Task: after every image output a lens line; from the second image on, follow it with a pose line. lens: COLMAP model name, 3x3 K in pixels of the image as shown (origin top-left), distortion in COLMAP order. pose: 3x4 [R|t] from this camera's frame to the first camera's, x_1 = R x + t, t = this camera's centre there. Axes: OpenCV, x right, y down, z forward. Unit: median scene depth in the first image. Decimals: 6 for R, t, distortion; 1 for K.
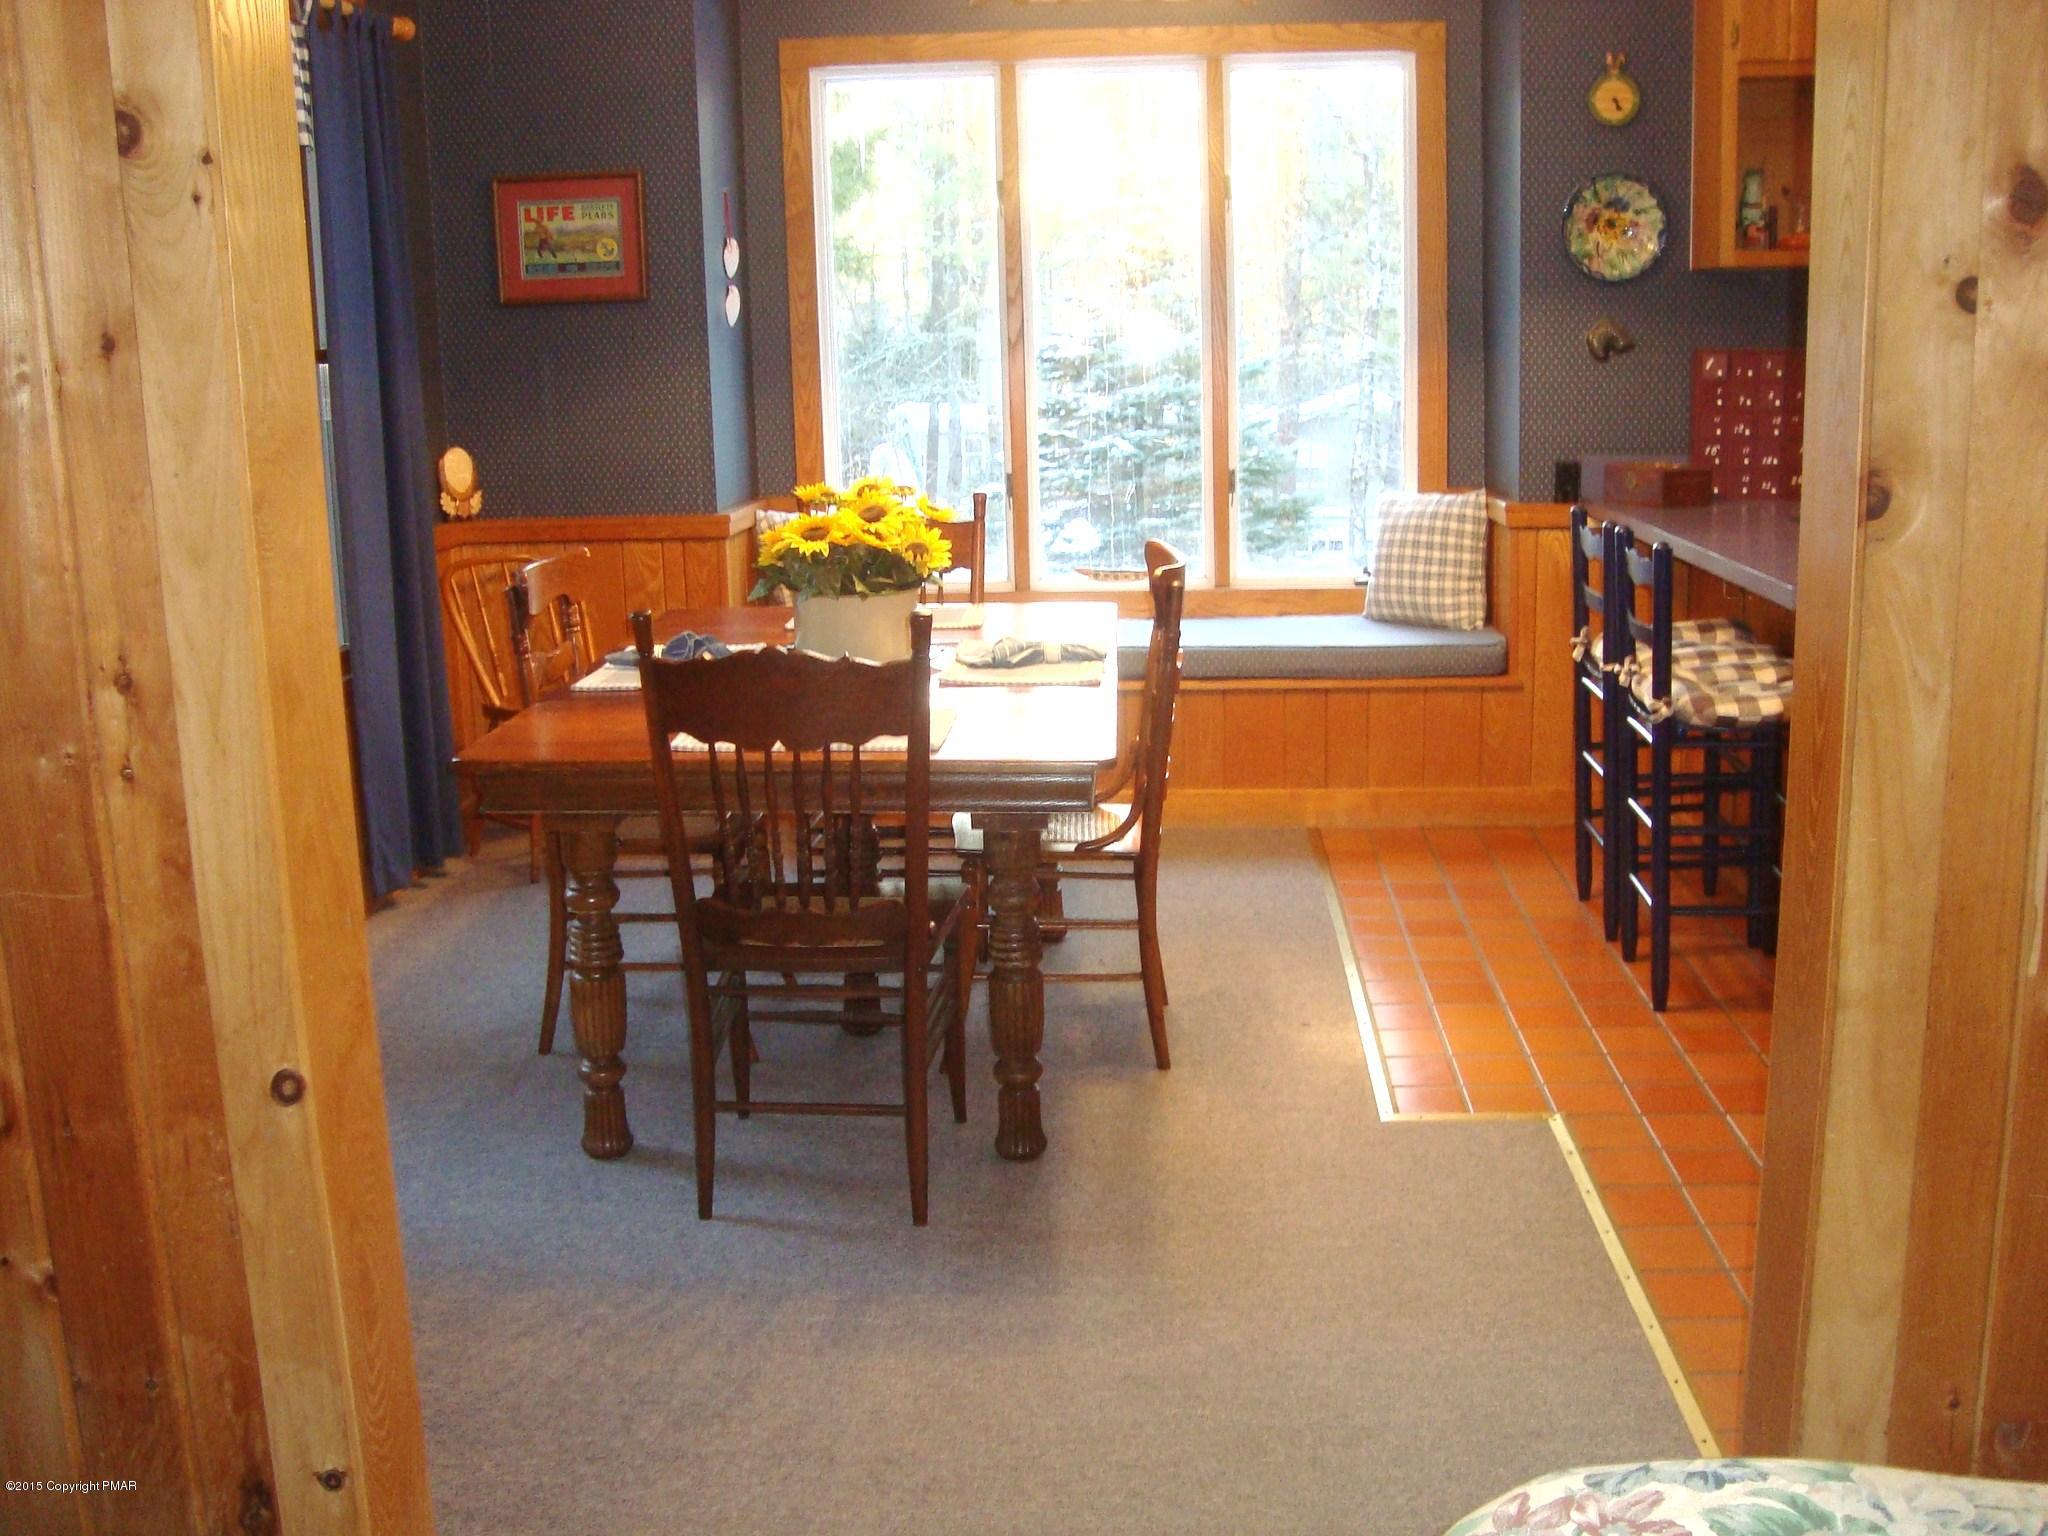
lens RADIAL K [[2034.6, 0, 1015.4], [0, 2034.6, 752.8], [0, 0, 1]] dist [-0.204951, 0.209544]
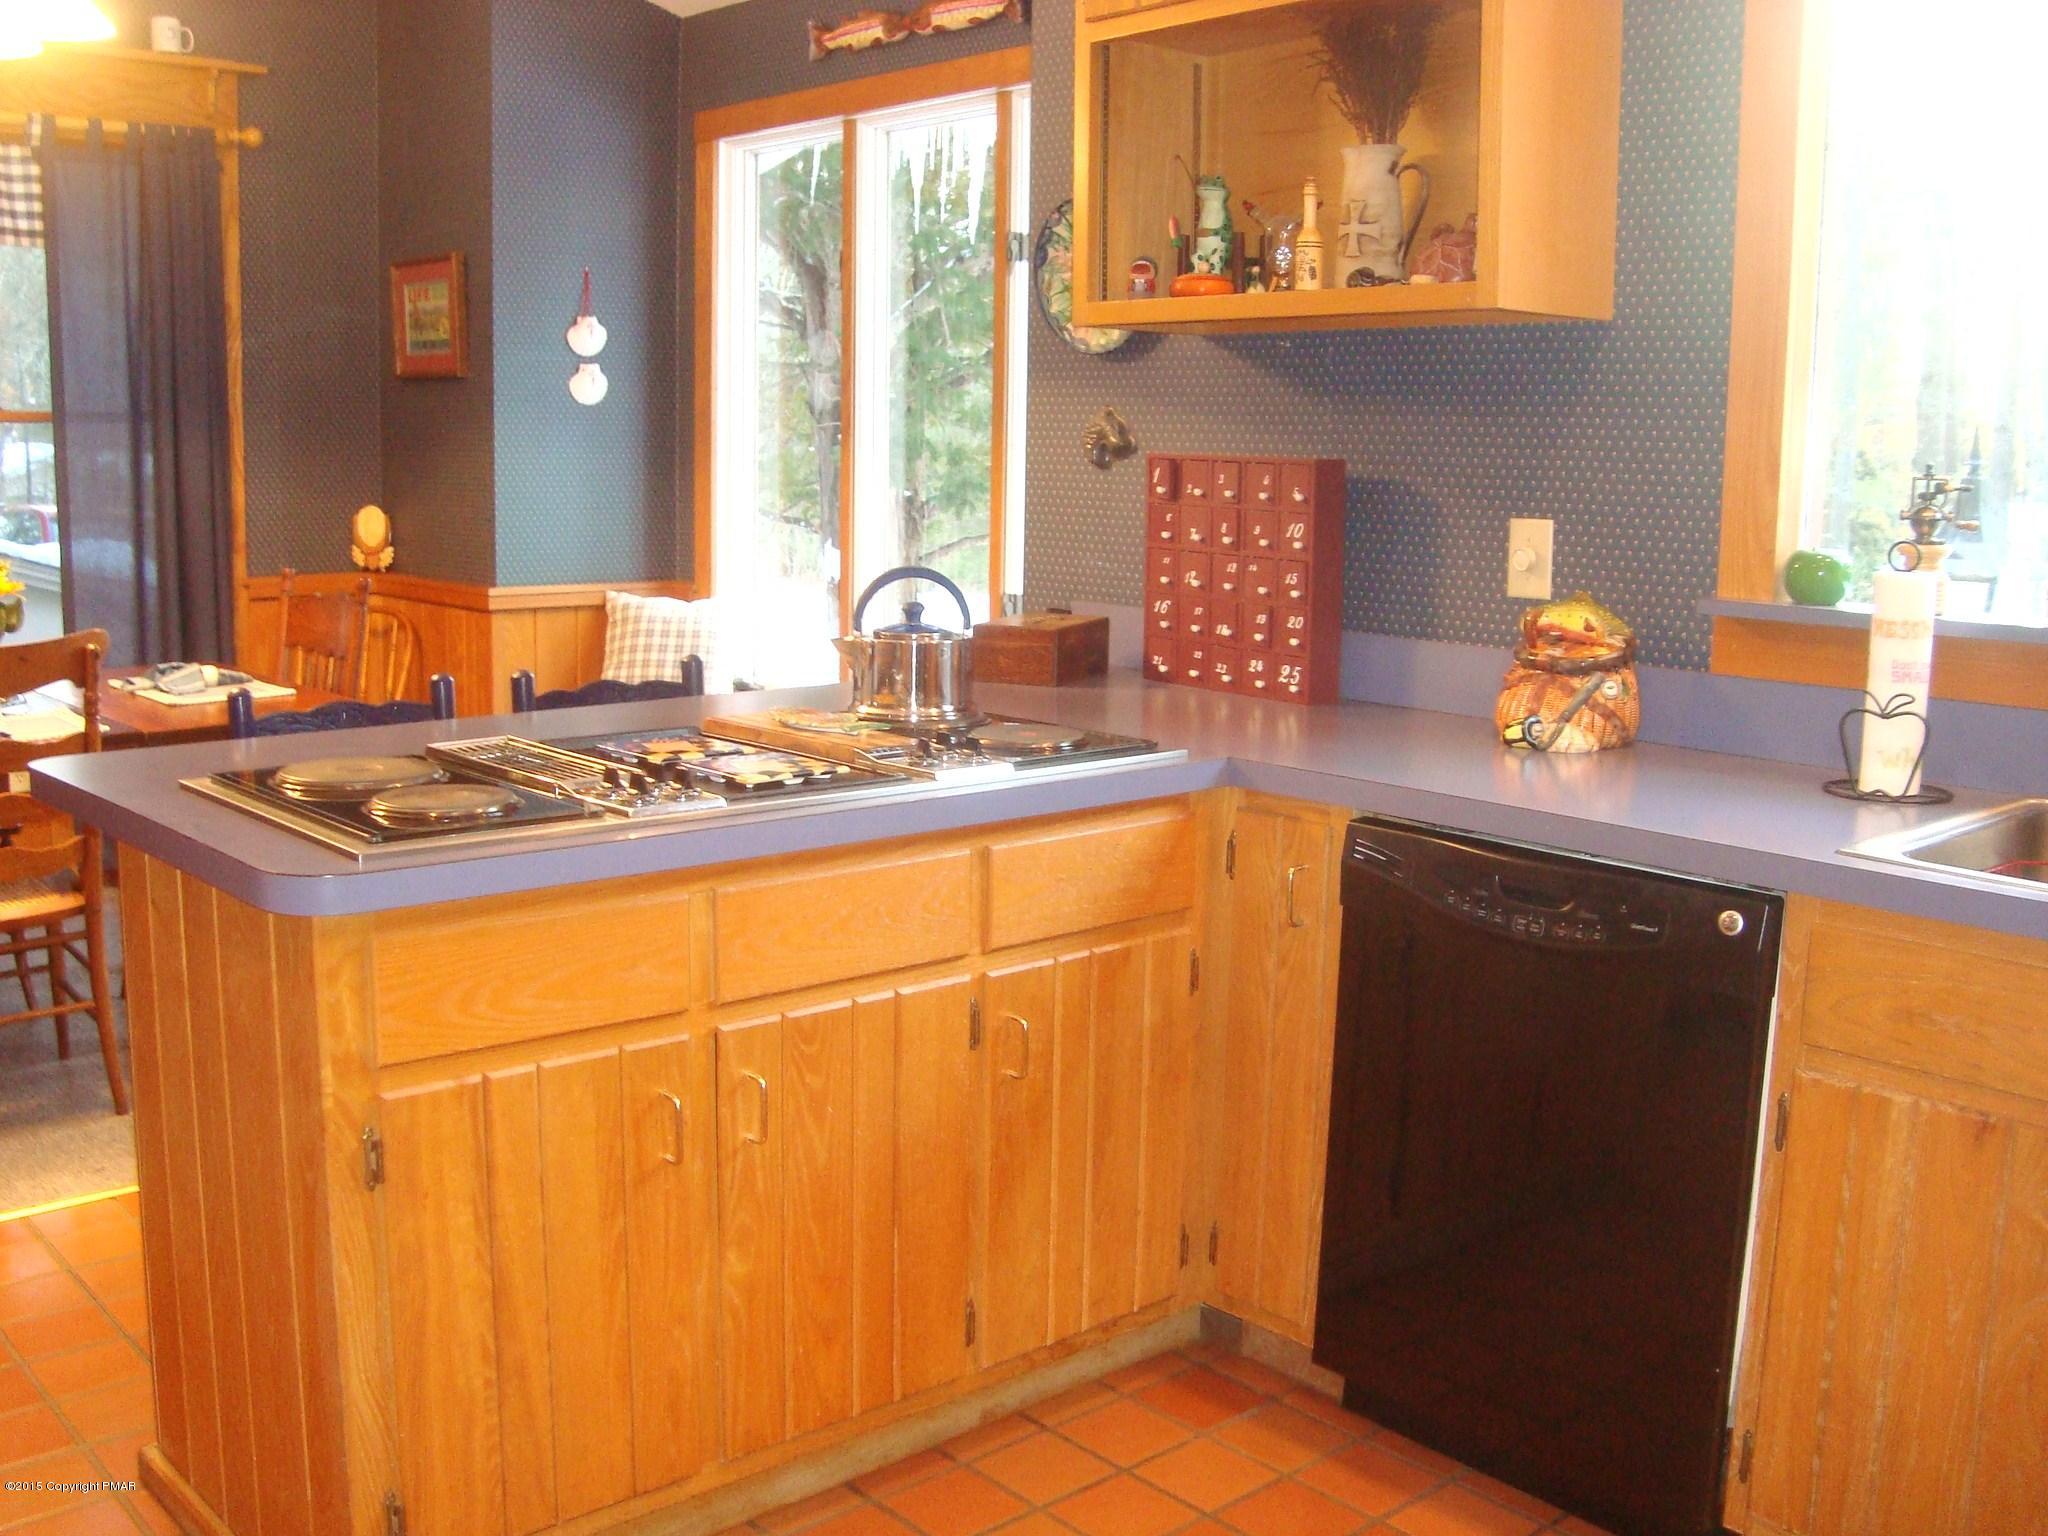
lens RADIAL K [[2034.6, 0, 1015.4], [0, 2034.6, 752.8], [0, 0, 1]] dist [-0.204951, 0.209544]
pose [[0.698598, 0.143767, -0.700922, 0.777351], [-0.176901, 0.983898, 0.025493, -0.111144], [0.693301, 0.106184, 0.712782, 0.482347]]
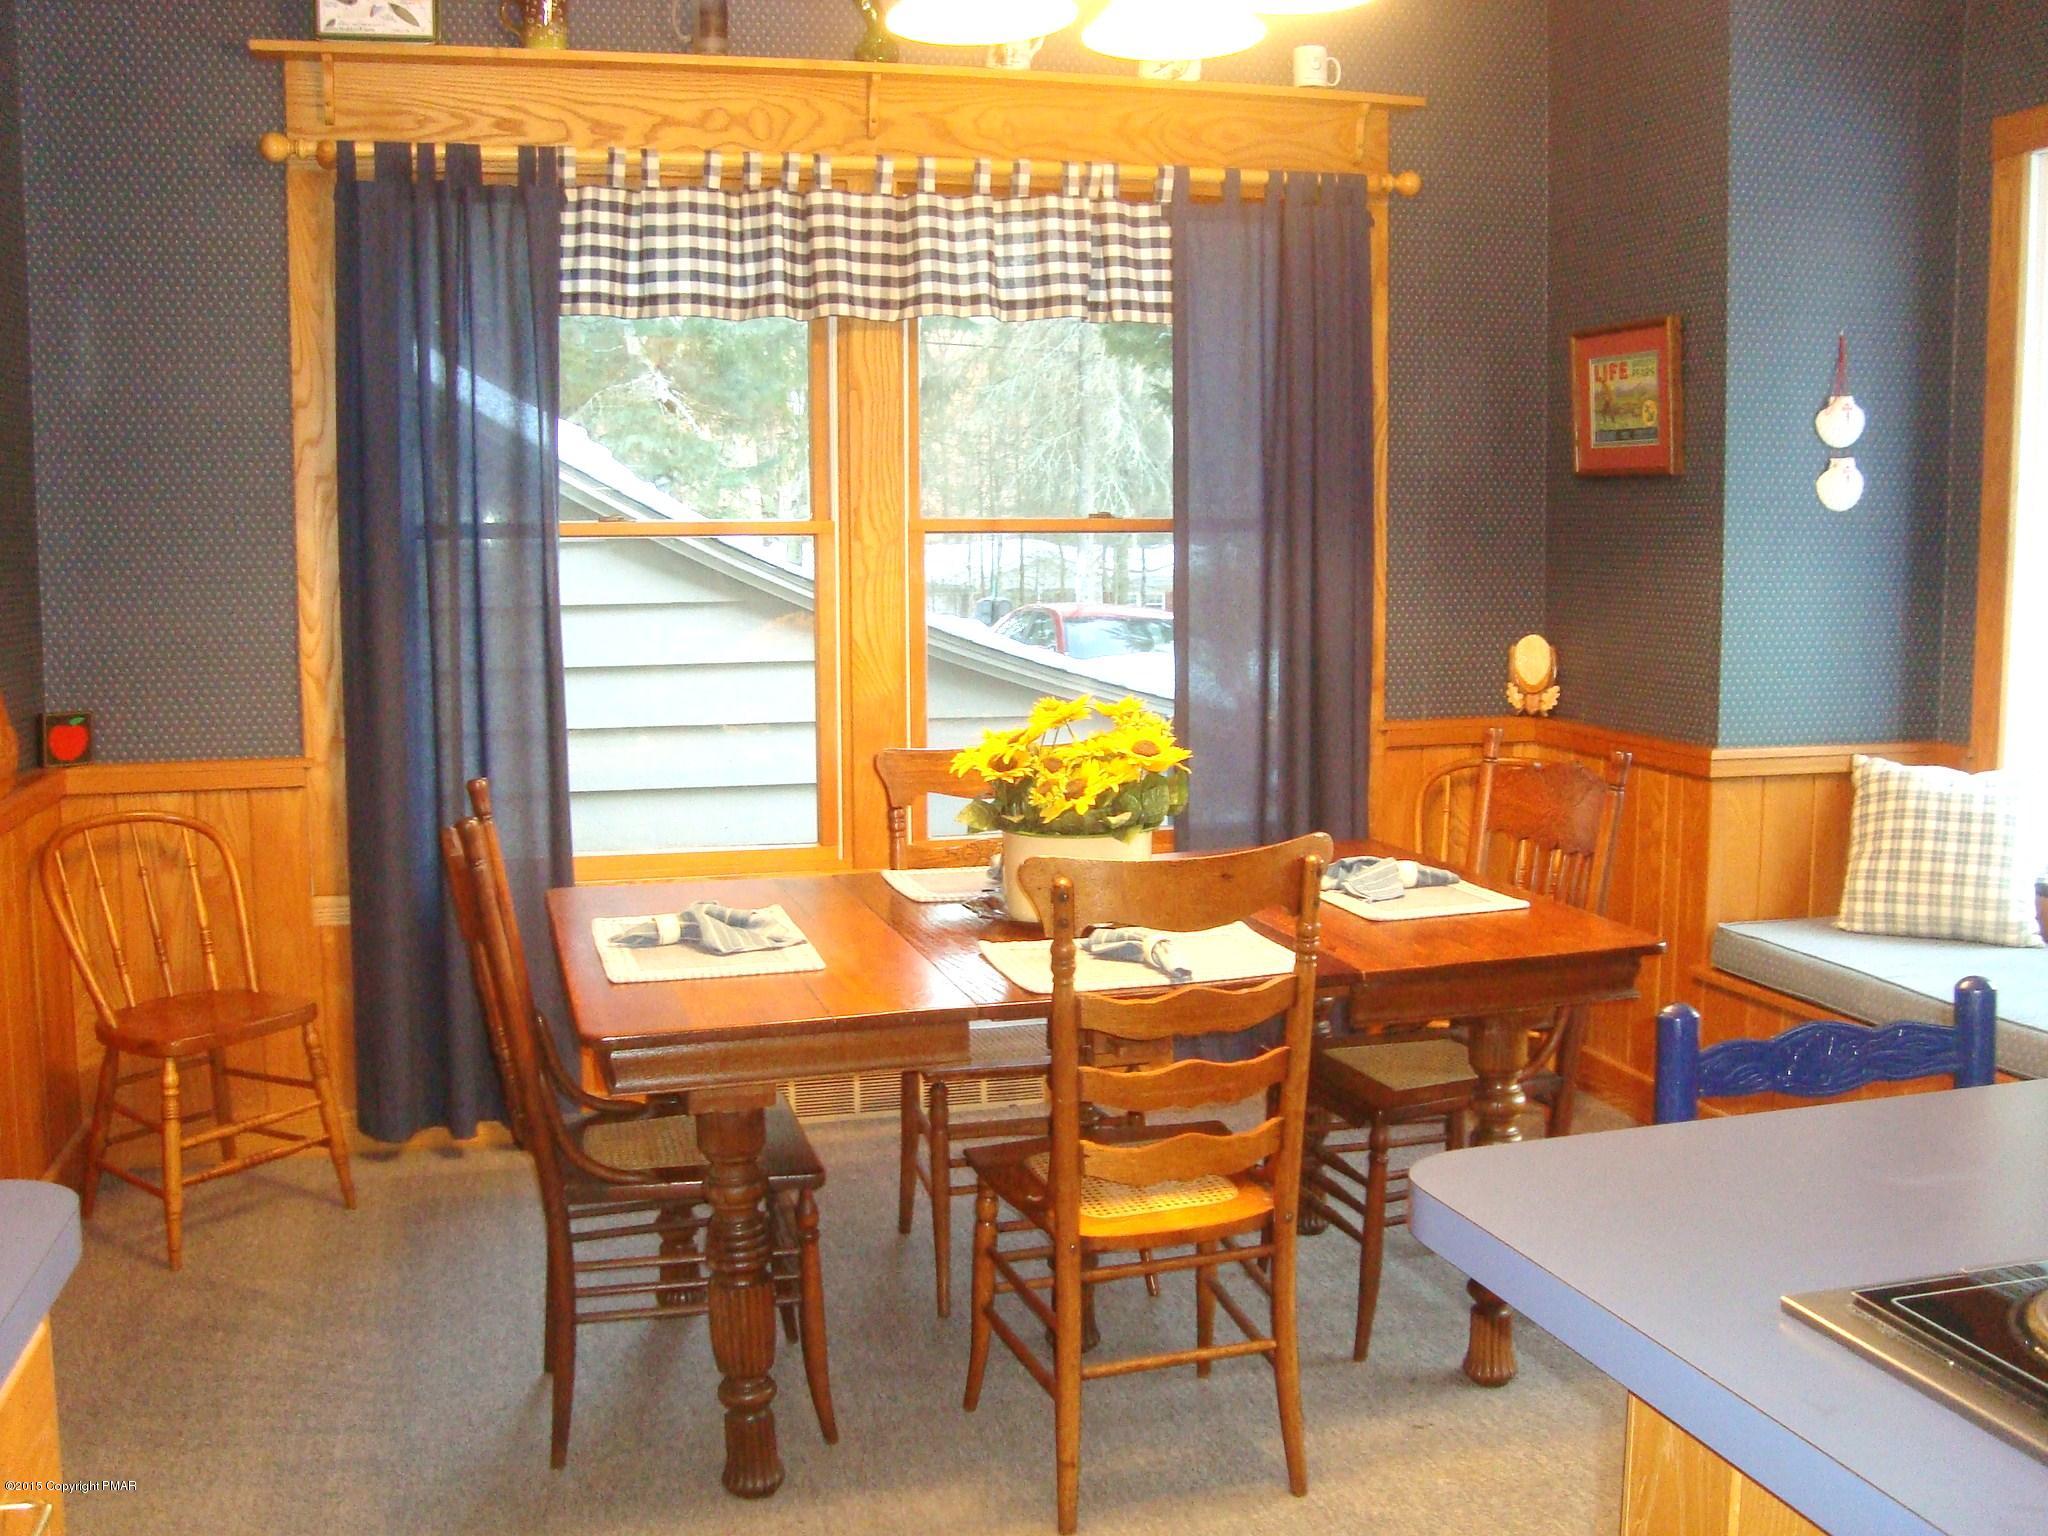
lens RADIAL K [[2034.6, 0, 1015.4], [0, 2034.6, 752.8], [0, 0, 1]] dist [-0.204951, 0.209544]
pose [[0.311953, 0.126531, -0.941634, 0.508474], [-0.195026, 0.978515, 0.066877, -0.117875], [0.929866, 0.162781, 0.329928, 0.505055]]
